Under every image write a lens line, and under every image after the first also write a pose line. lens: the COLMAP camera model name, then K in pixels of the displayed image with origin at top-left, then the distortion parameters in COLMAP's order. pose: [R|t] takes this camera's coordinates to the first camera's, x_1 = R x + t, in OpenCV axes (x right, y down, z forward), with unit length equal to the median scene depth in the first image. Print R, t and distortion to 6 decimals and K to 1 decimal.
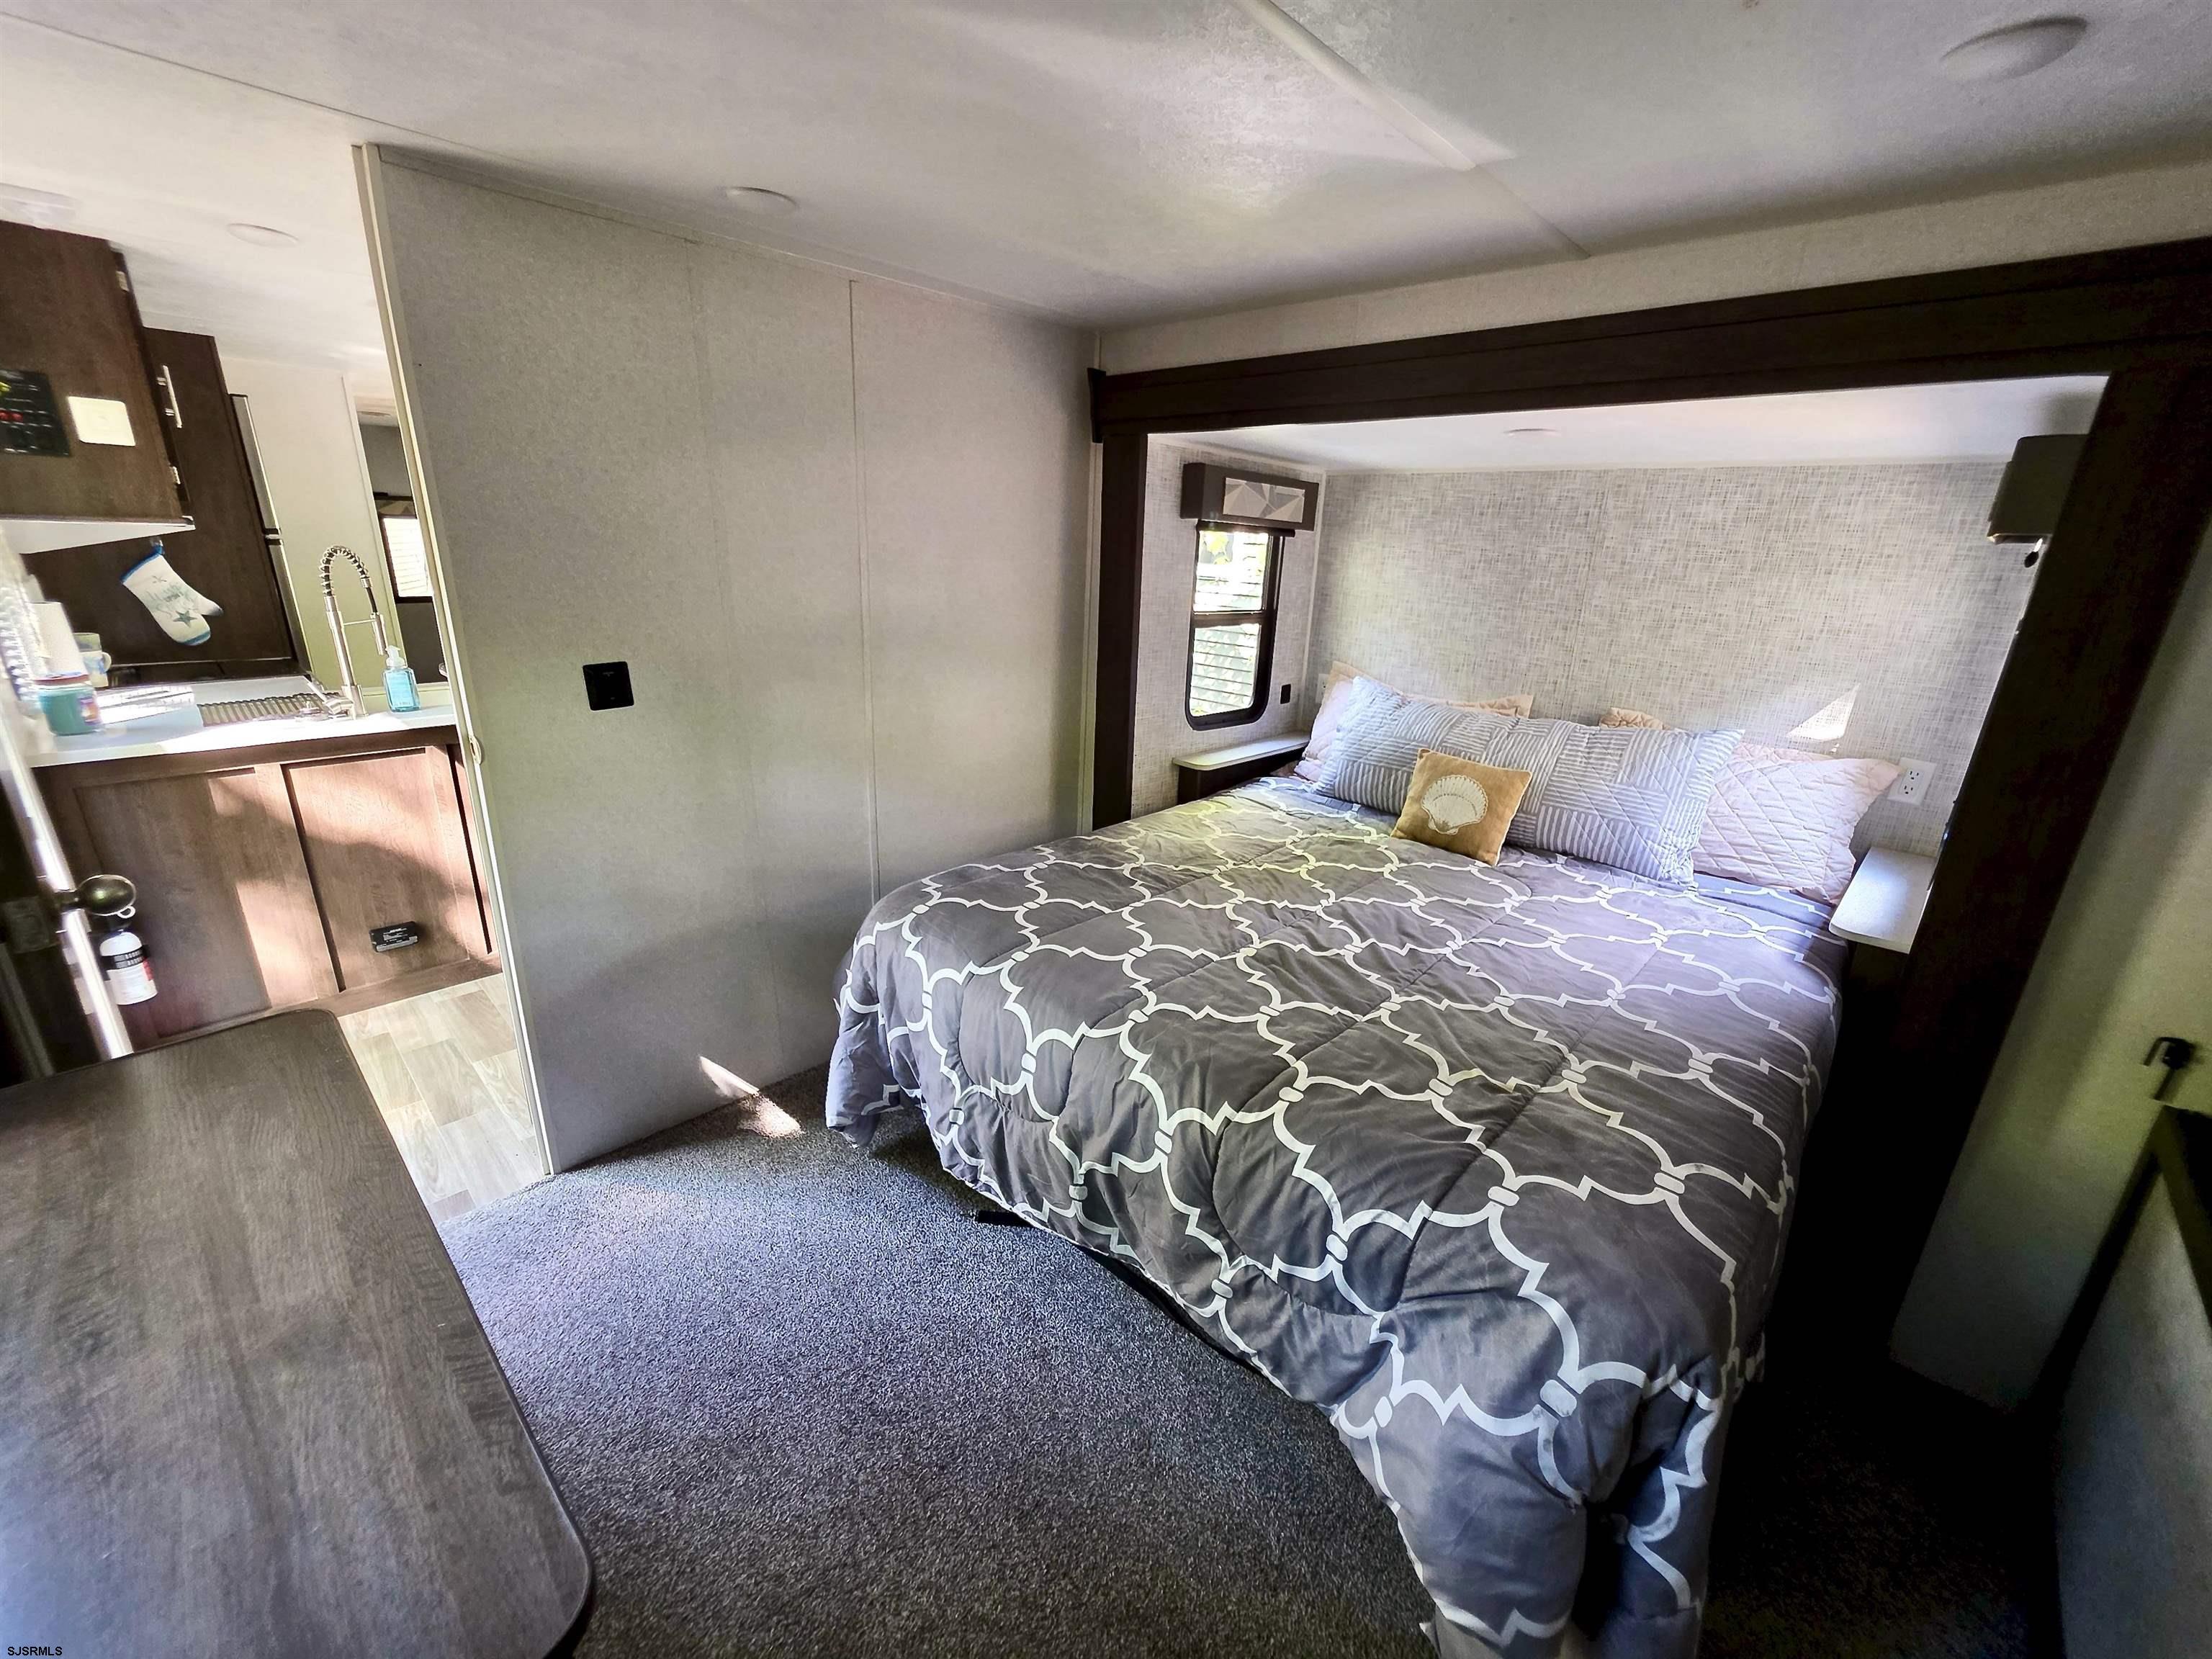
lens RADIAL K [[887.5, 0, 1102.0], [0, 887.5, 832.6], [0, 0, 1]] dist [-0.000849, 0.000231]
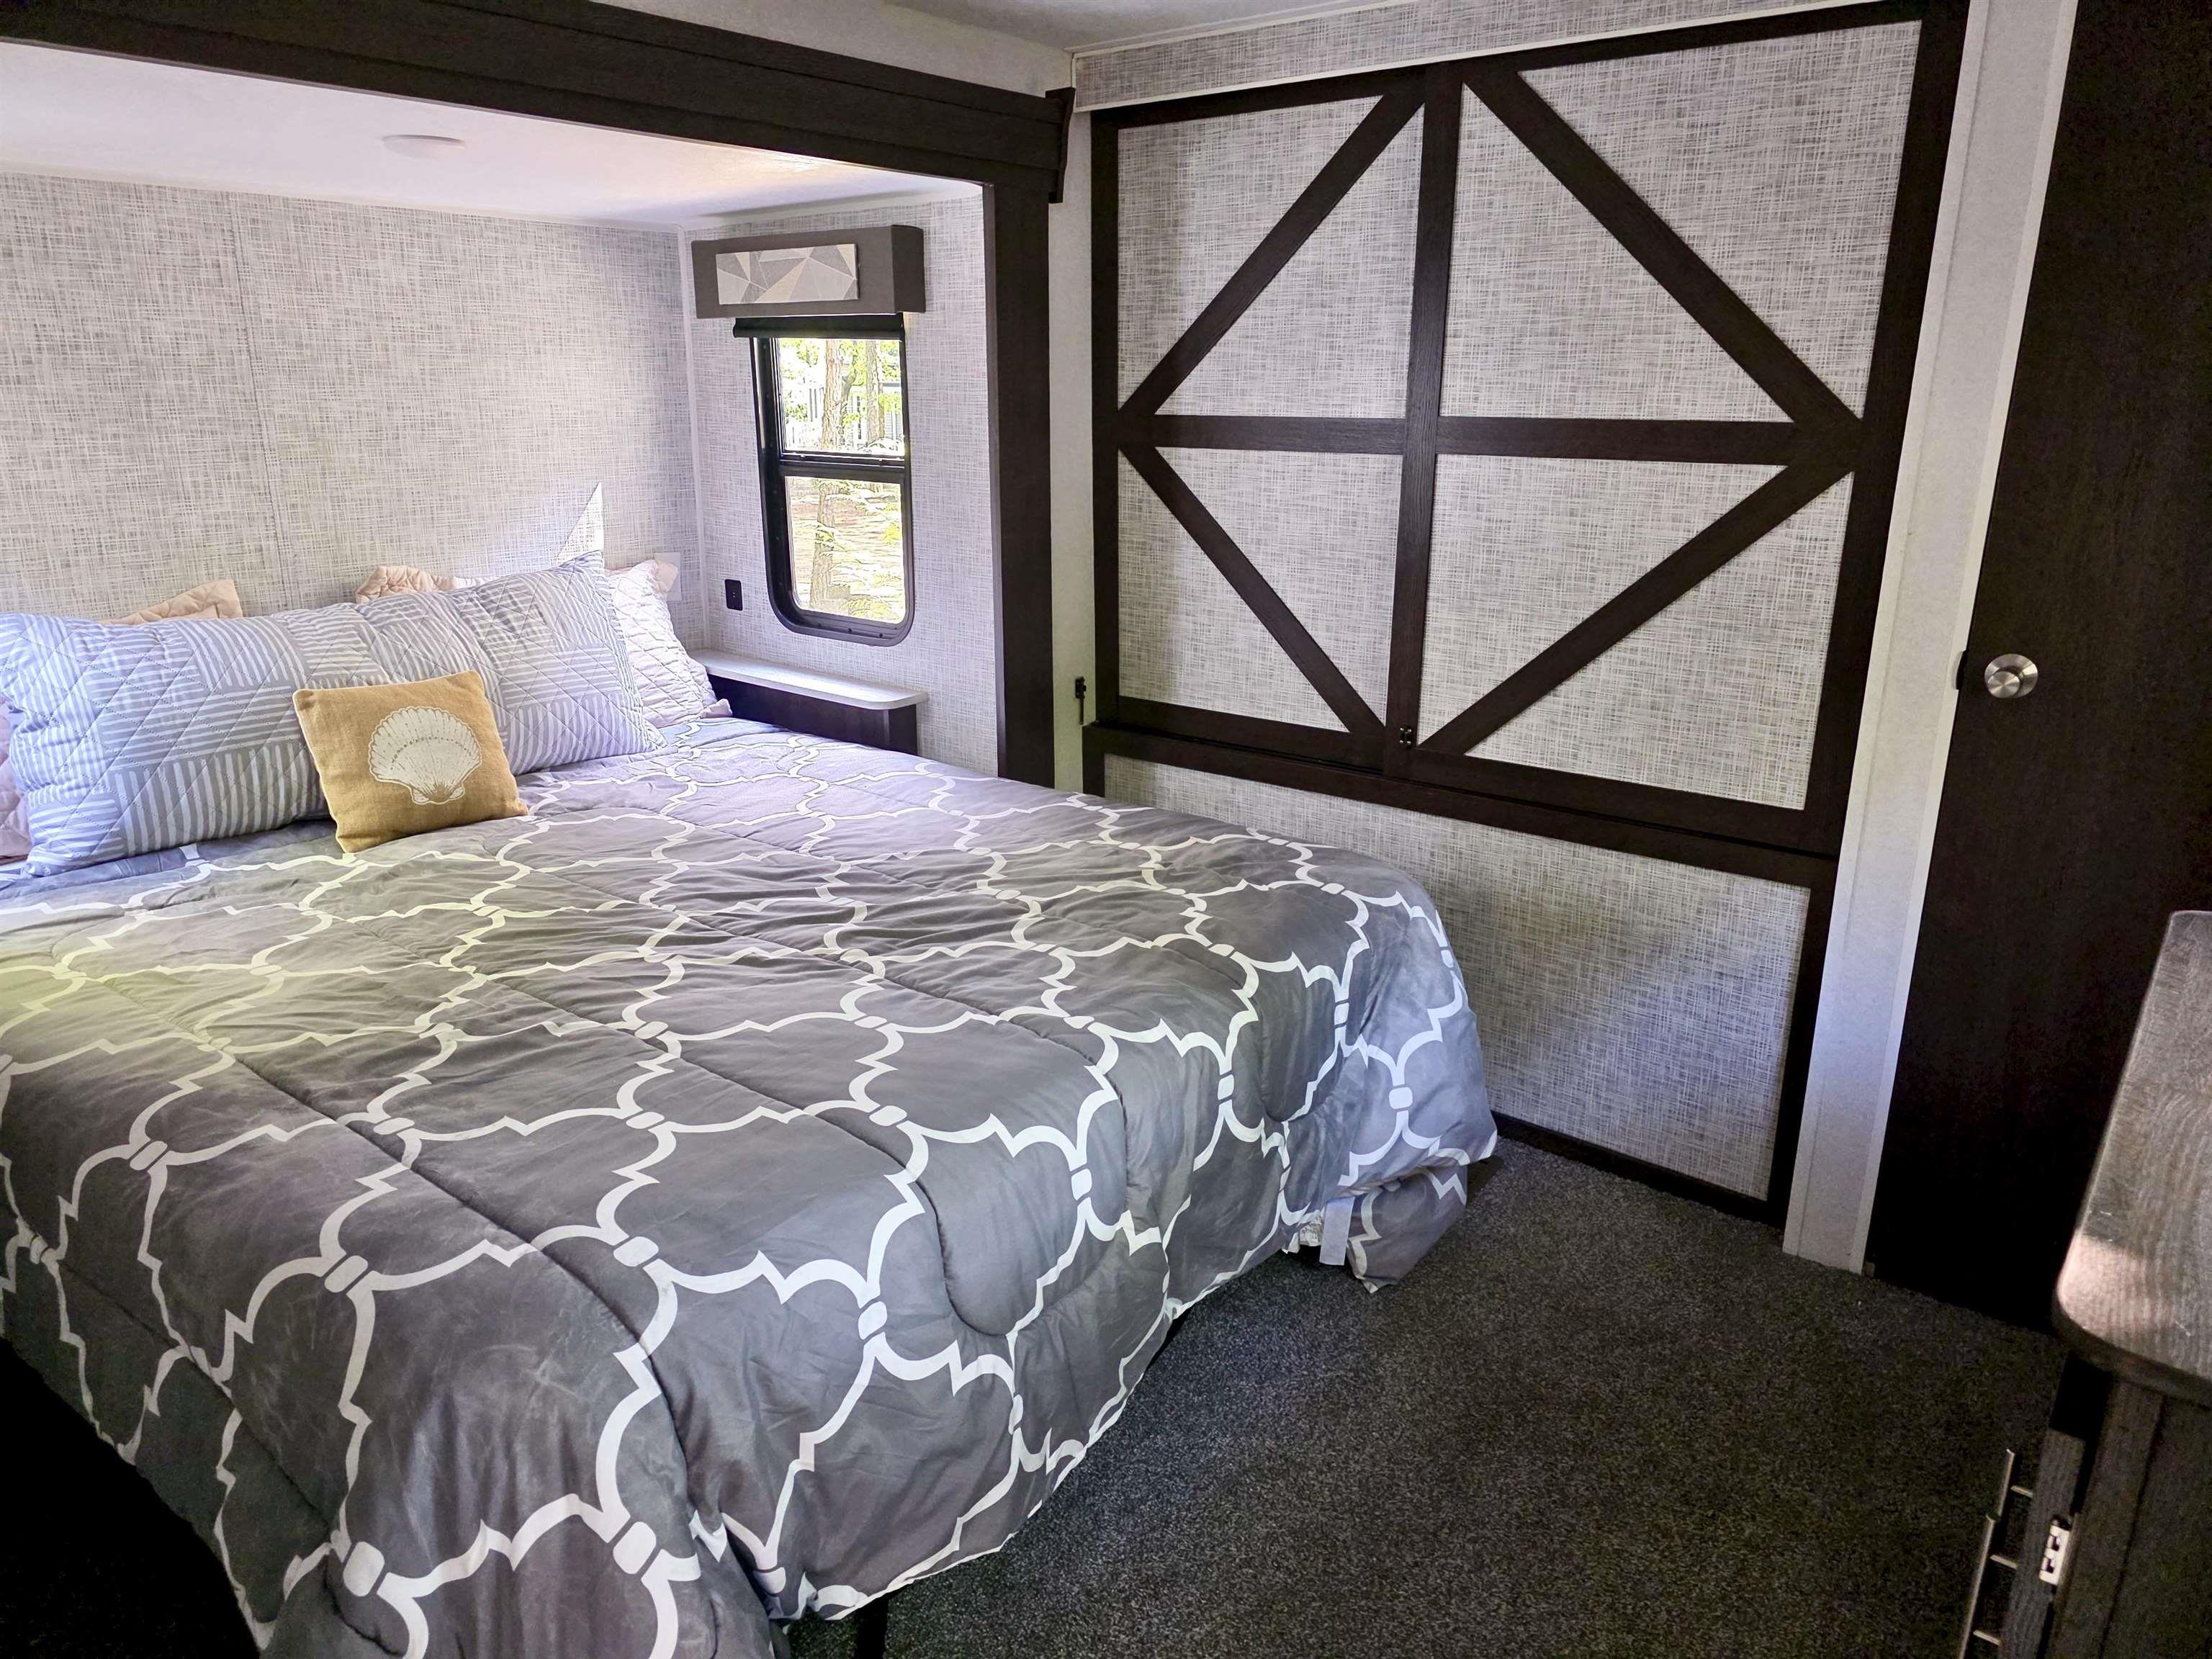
lens RADIAL K [[1488.8, 0, 1084.1], [0, 1488.8, 832.3], [0, 0, 1]] dist [0.053823, -0.045474]
pose [[-0.086126, -0.326343, 0.941319, -0.612285], [0.305876, 0.890537, 0.336724, -0.190306], [-0.948168, 0.316928, 0.023122, 0.566324]]
